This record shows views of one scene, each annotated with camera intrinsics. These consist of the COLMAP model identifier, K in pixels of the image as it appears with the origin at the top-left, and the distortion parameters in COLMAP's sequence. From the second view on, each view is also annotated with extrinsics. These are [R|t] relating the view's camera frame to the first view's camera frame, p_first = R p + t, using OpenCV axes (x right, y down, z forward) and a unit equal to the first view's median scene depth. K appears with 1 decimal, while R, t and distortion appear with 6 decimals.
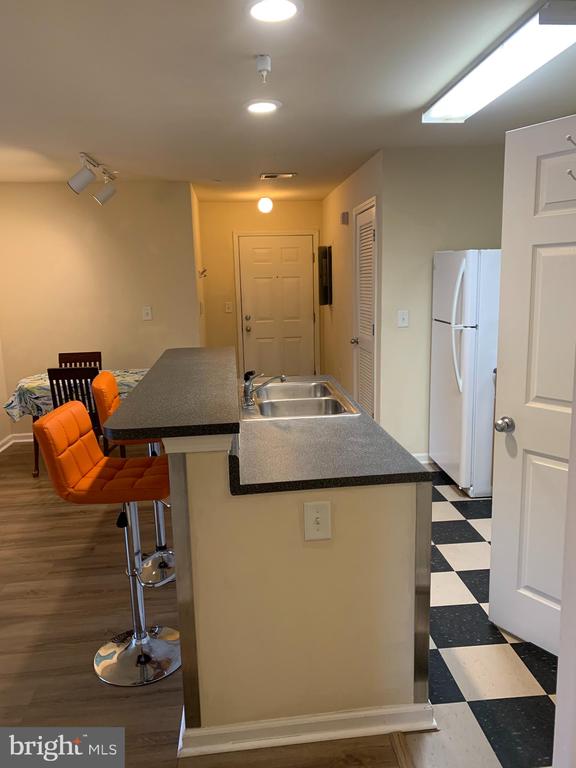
lens RADIAL K [[589.5, 0, 288.0], [0, 589.5, 384.0], [0, 0, 1]] dist [0.051278, -0.054136]
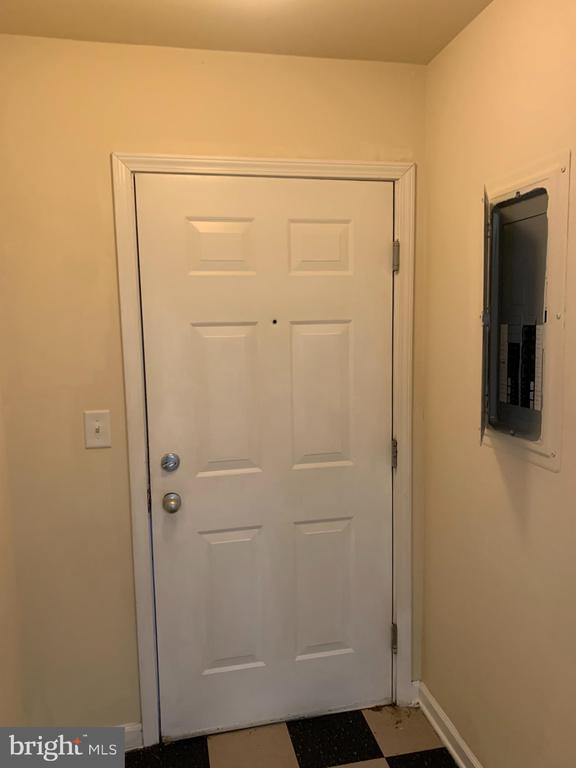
lens RADIAL K [[589.5, 0, 288.0], [0, 589.5, 384.0], [0, 0, 1]] dist [0.051278, -0.054136]
pose [[0.982901, -0.010973, 0.183809, -0.070969], [0.022369, 0.997945, -0.060043, -0.145757], [-0.182772, 0.063128, 0.981126, 0.788251]]
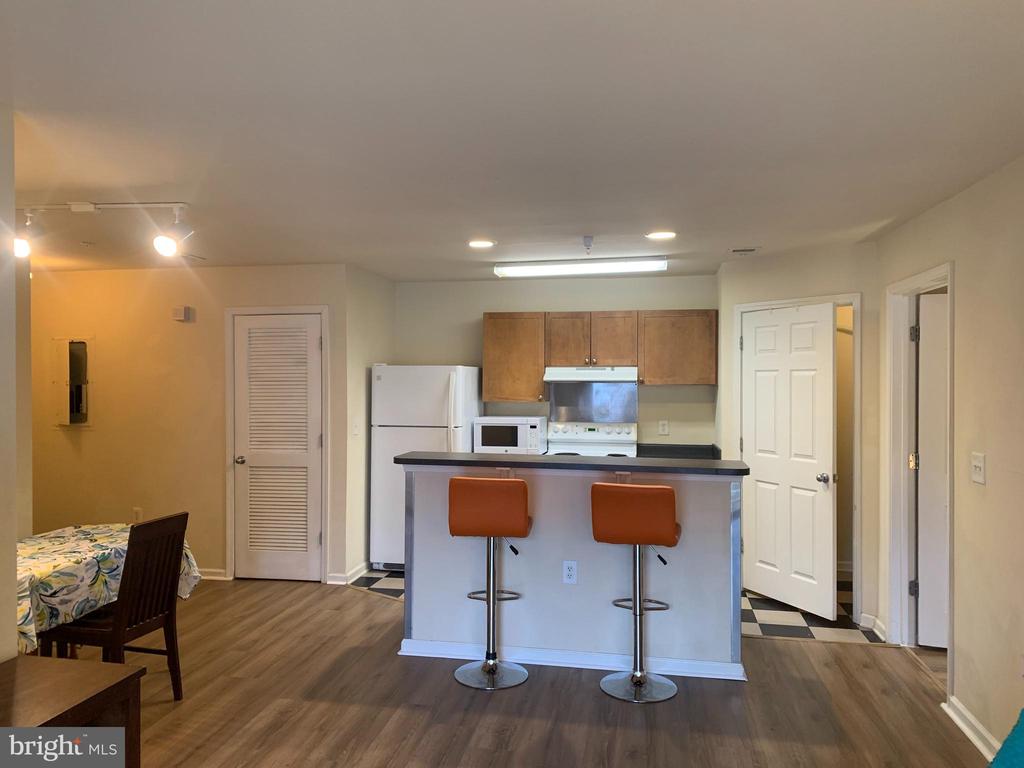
lens RADIAL K [[786.1, 0, 512.5], [0, 786.1, 377.5], [0, 0, 1]] dist [0.051278, -0.054136]
pose [[0.267483, 0.031407, 0.963051, -0.706229], [0.165232, 0.983169, -0.077955, -0.030991], [-0.949290, 0.179978, 0.257792, 0.266534]]
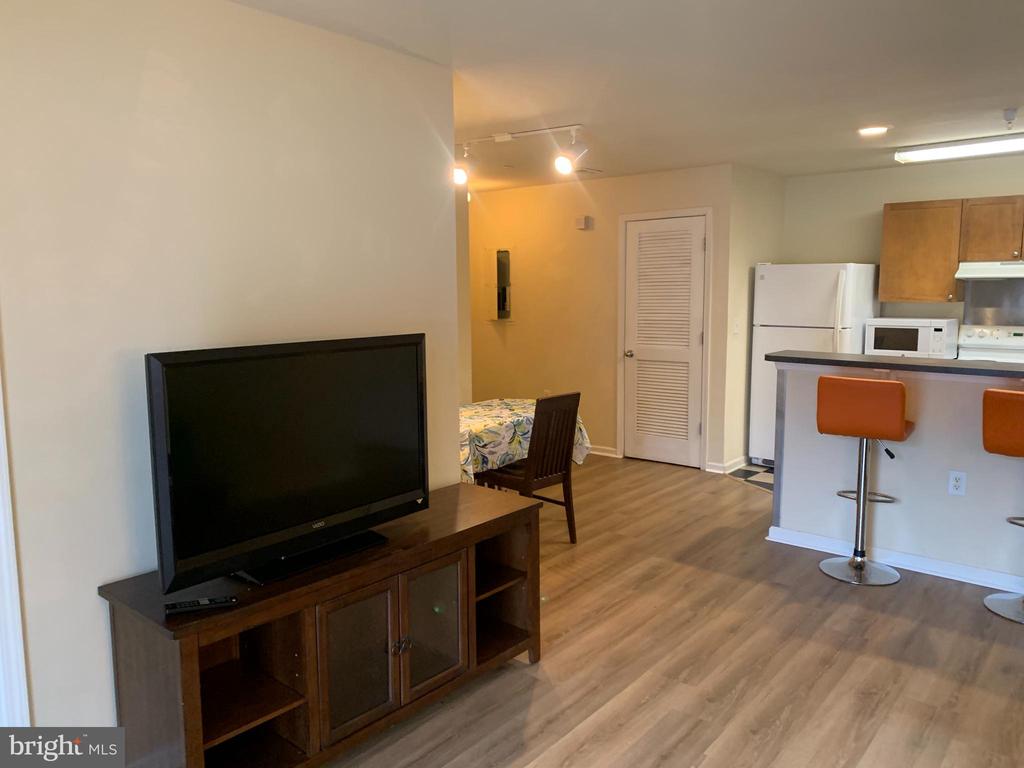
lens RADIAL K [[777.7, 0, 483.4], [0, 777.7, 382.6], [0, 0, 1]] dist [0.004023, -0.000984]
pose [[0.719784, -0.067407, 0.690918, -0.737426], [0.115715, 0.993000, -0.023671, -0.021550], [-0.684486, 0.096988, 0.722546, 0.226667]]
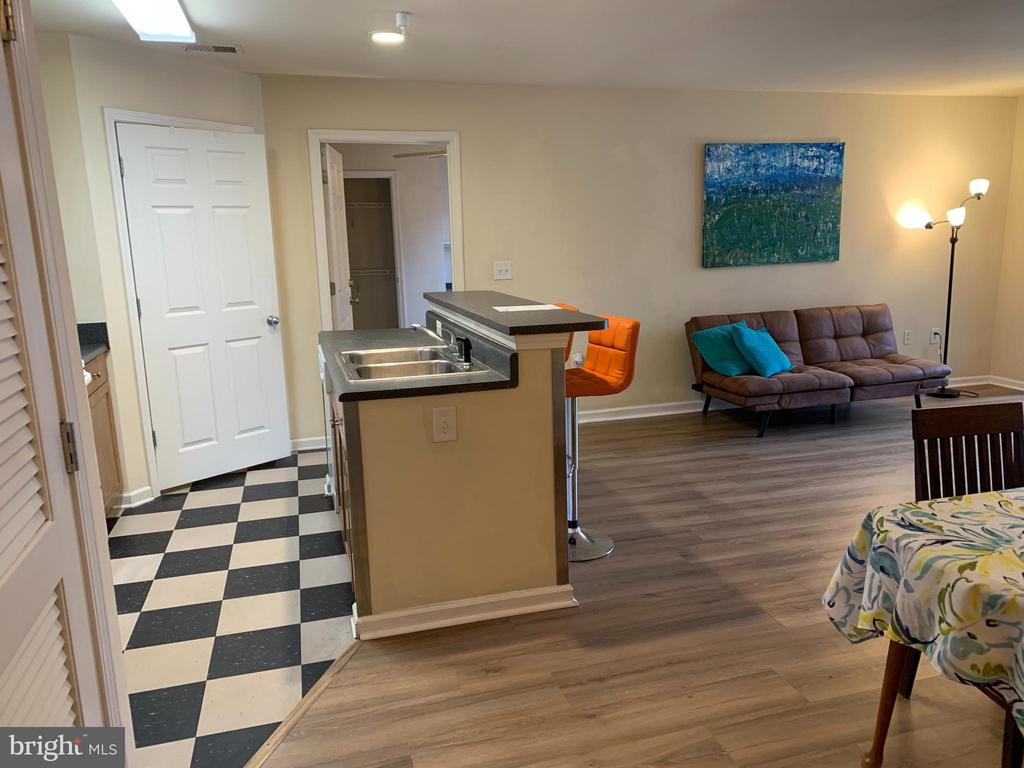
lens RADIAL K [[779.4, 0, 512.0], [0, 779.4, 384.0], [0, 0, 1]] dist [0.001379, 0.006988]
pose [[-0.979799, 0.087240, -0.179951, 0.028687], [0.014015, 0.927572, 0.373380, -0.162156], [0.199491, 0.363316, -0.910058, 0.935089]]
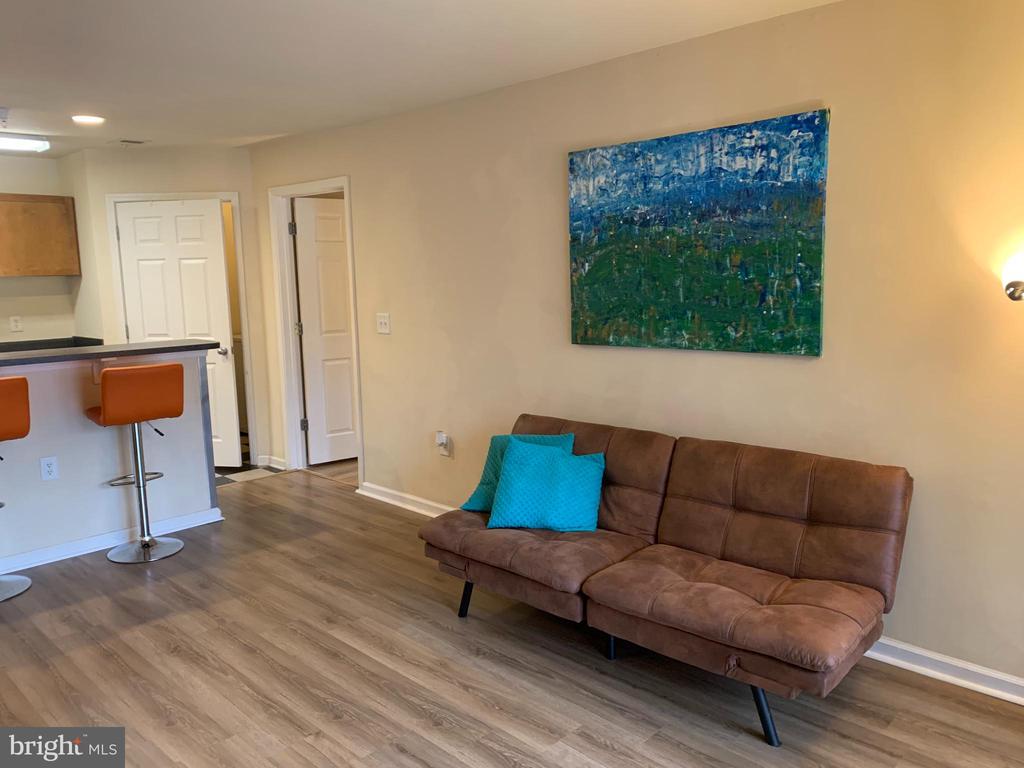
lens RADIAL K [[781.2, 0, 511.4], [0, 781.2, 386.6], [0, 0, 1]] dist [0.046830, -0.059899]
pose [[-0.655432, -0.071737, 0.751840, -0.774446], [0.175581, 0.953731, 0.244066, -0.067311], [-0.734562, 0.291978, -0.612510, 0.511315]]
